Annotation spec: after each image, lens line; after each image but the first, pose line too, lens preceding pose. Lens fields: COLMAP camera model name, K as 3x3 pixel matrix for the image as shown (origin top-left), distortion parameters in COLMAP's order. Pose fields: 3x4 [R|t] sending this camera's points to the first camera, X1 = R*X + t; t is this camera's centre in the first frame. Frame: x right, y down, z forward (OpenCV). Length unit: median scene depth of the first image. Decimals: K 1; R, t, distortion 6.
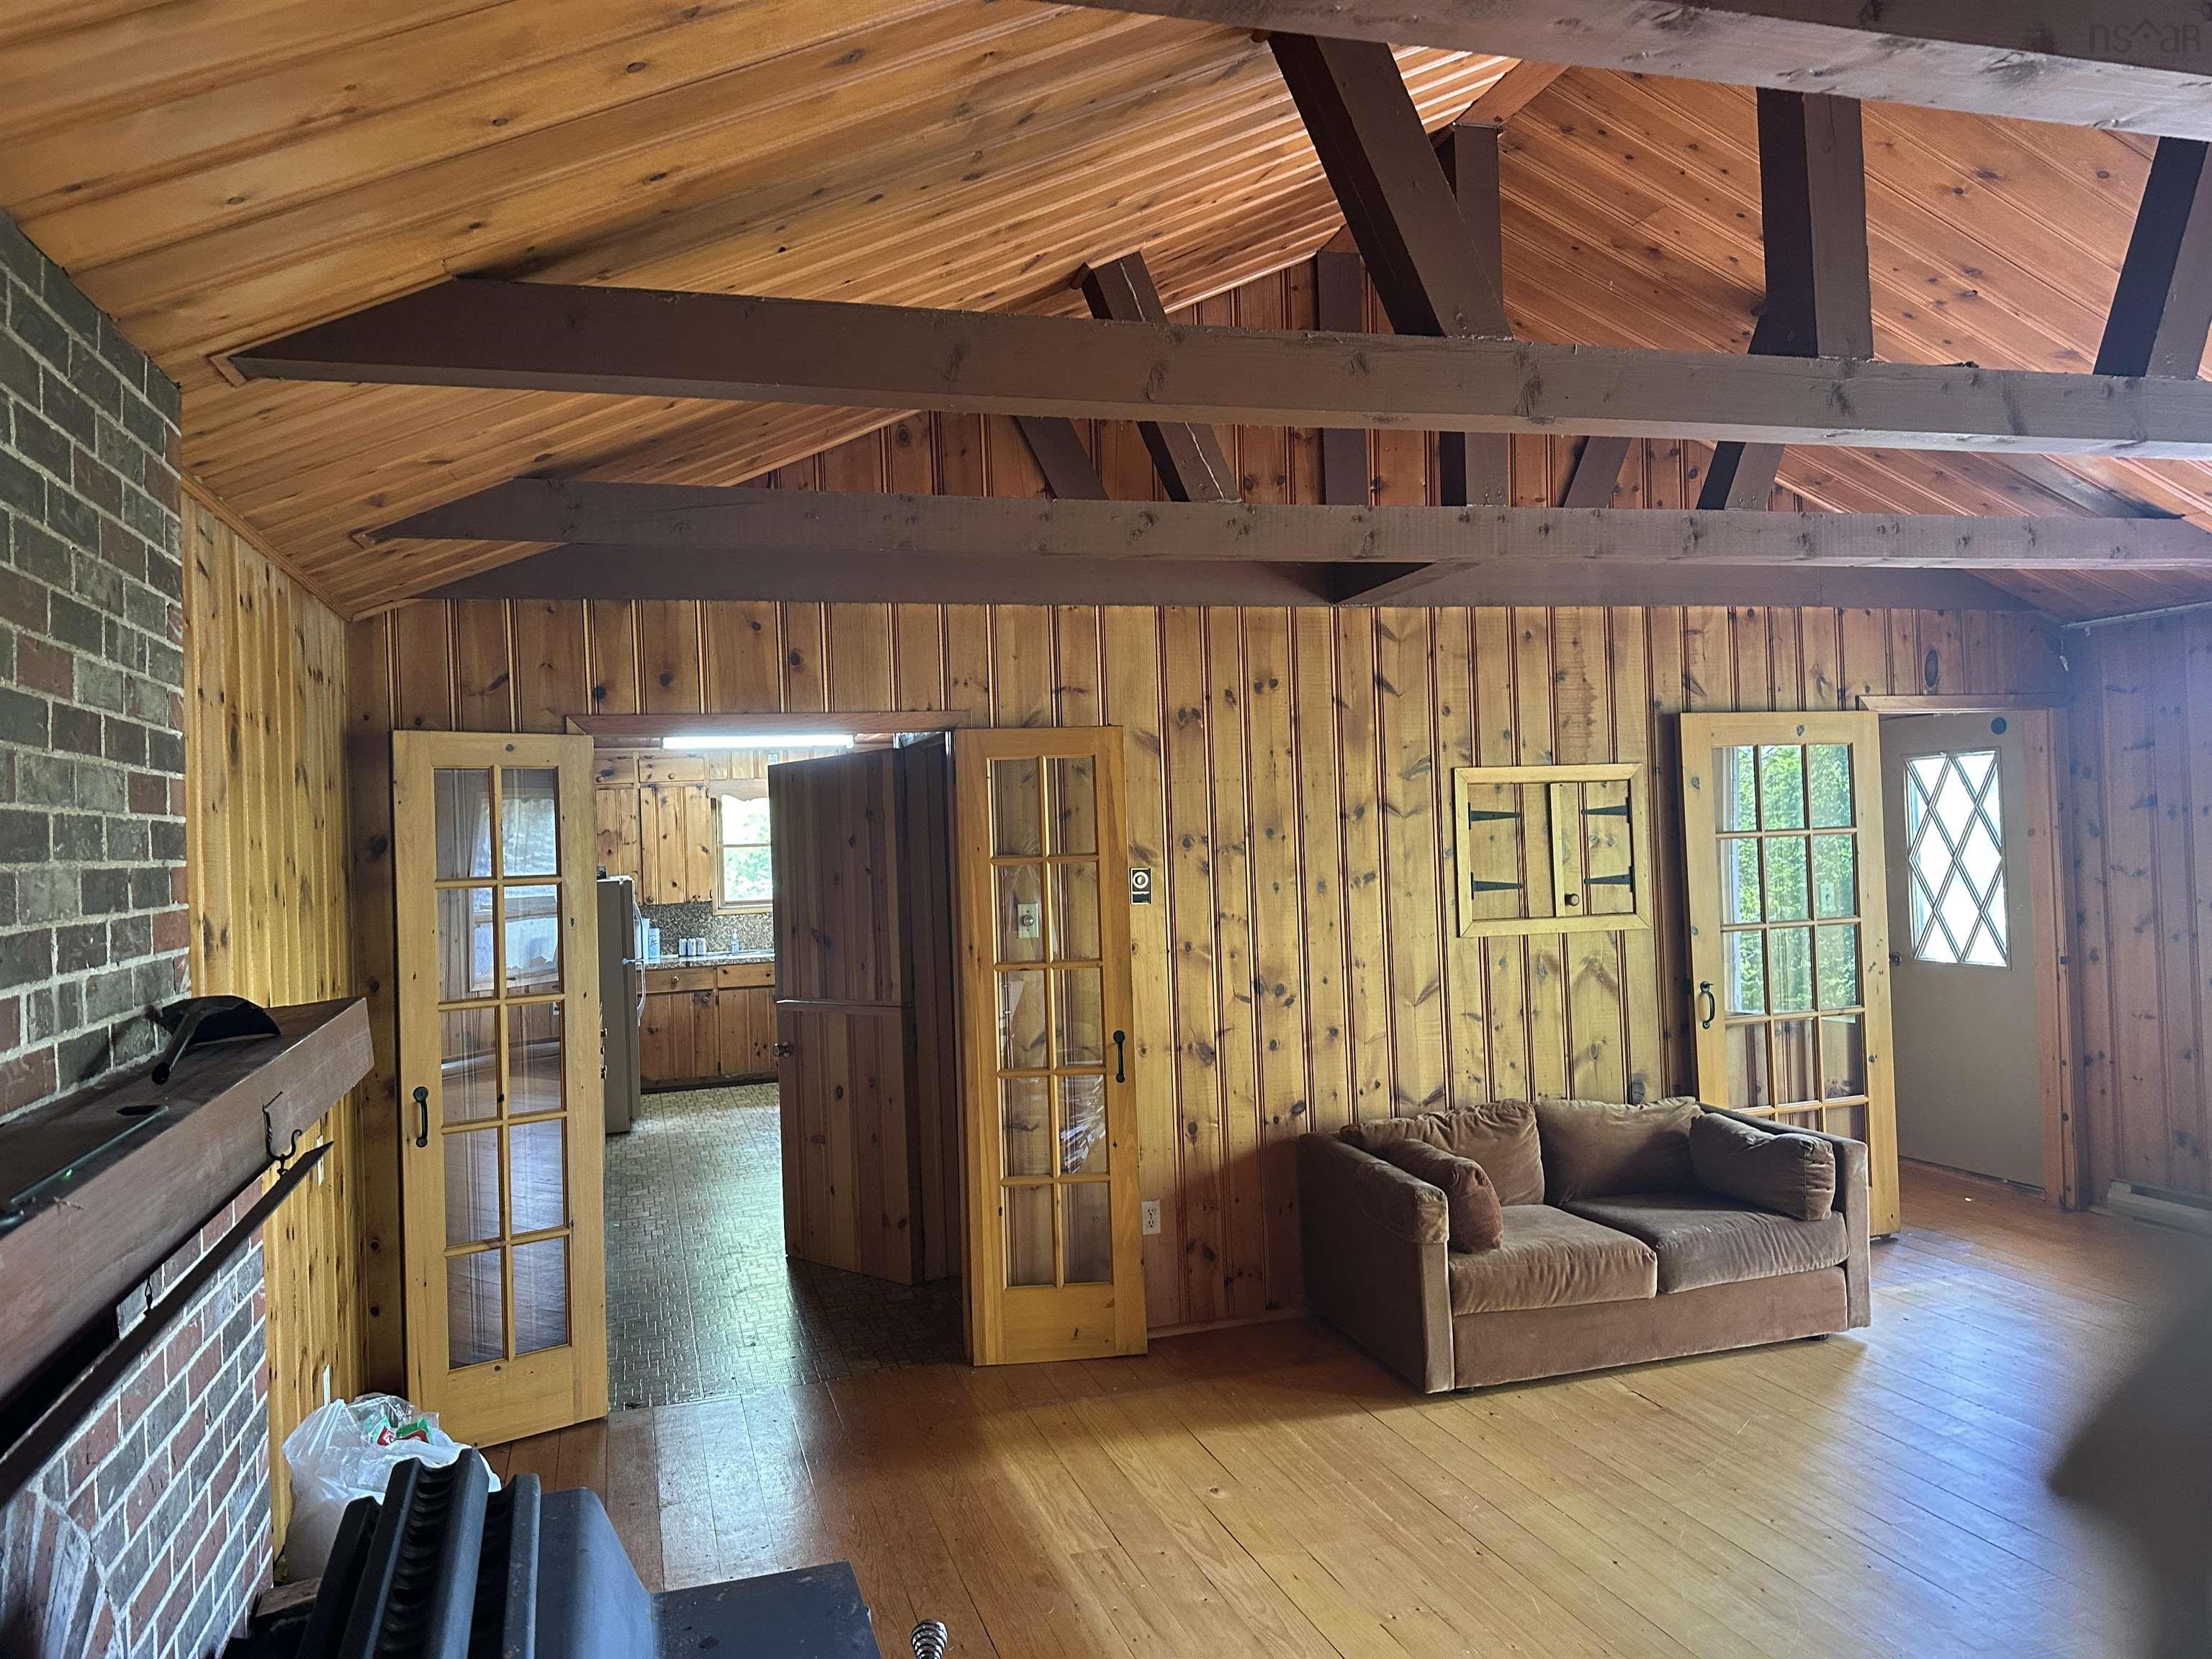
lens RADIAL K [[1580.1, 0, 1118.9], [0, 1580.1, 817.7], [0, 0, 1]] dist [0.019955, -0.026394]
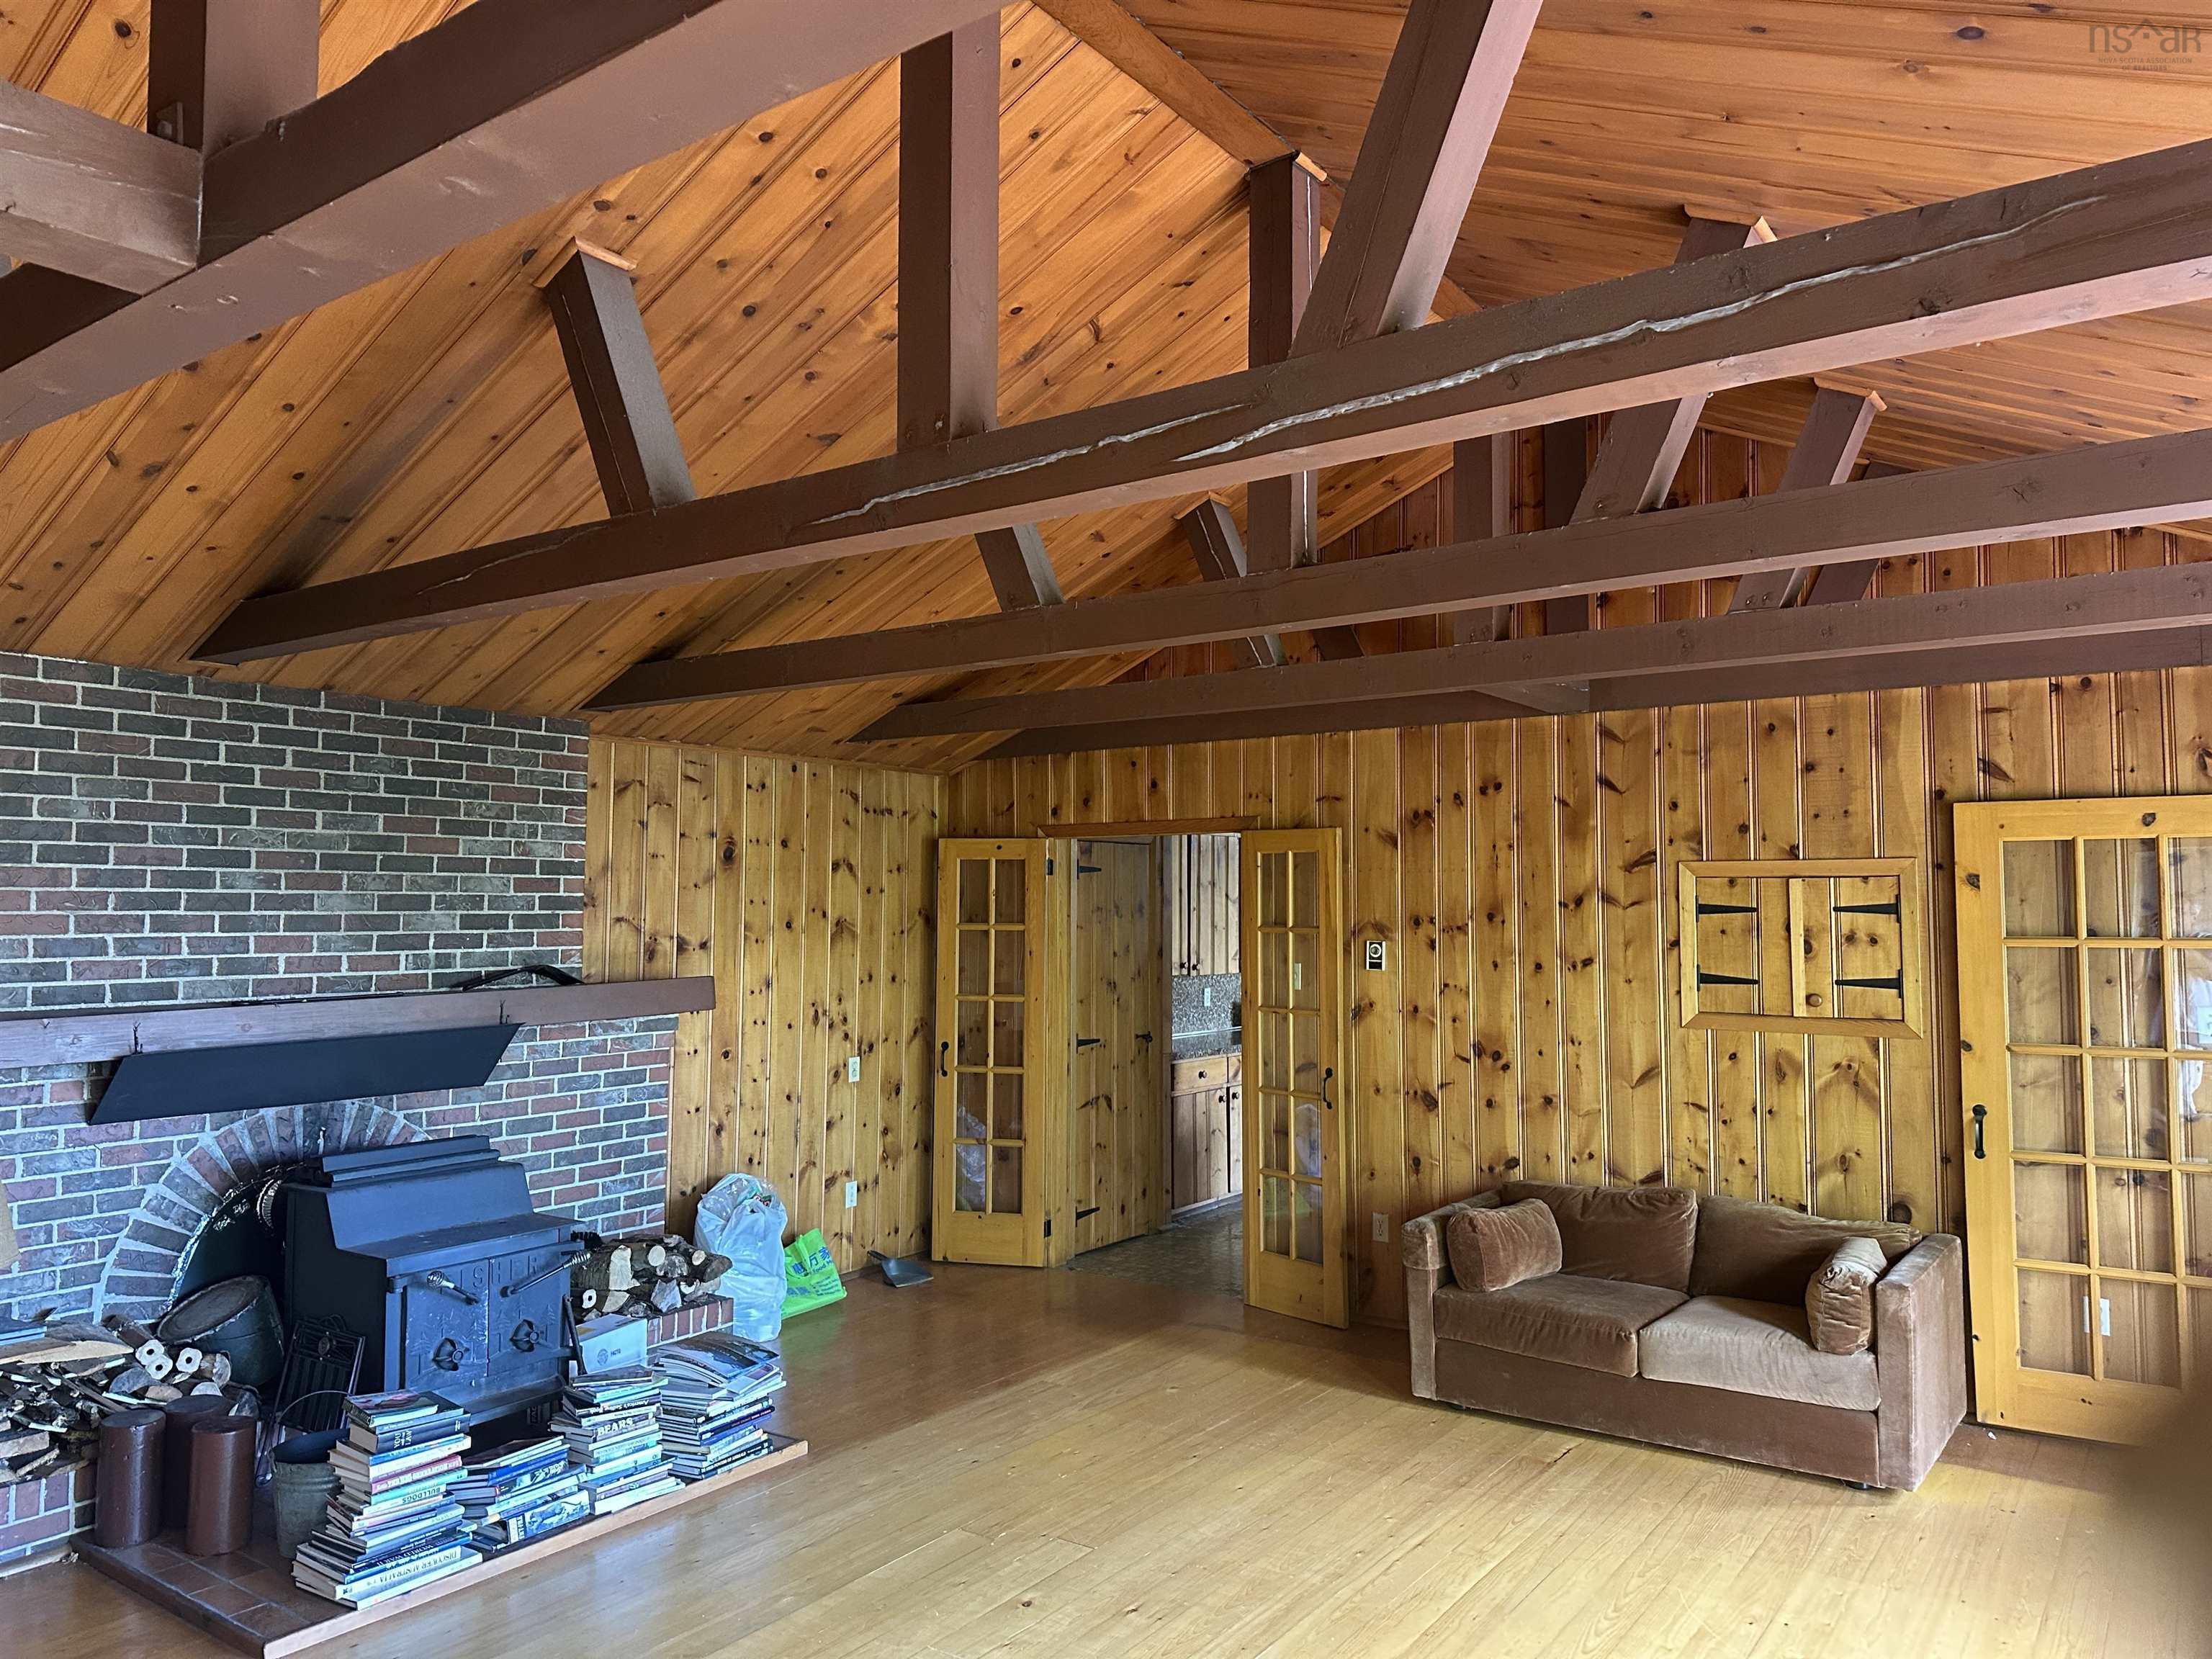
lens RADIAL K [[1580.1, 0, 1108.2], [0, 1580.1, 820.8], [0, 0, 1]] dist [0.019955, -0.026394]
pose [[0.600367, -0.012274, -0.799630, 0.802081], [-0.024477, 0.999132, -0.033714, -0.013971], [0.799350, 0.039813, 0.599545, 0.078158]]
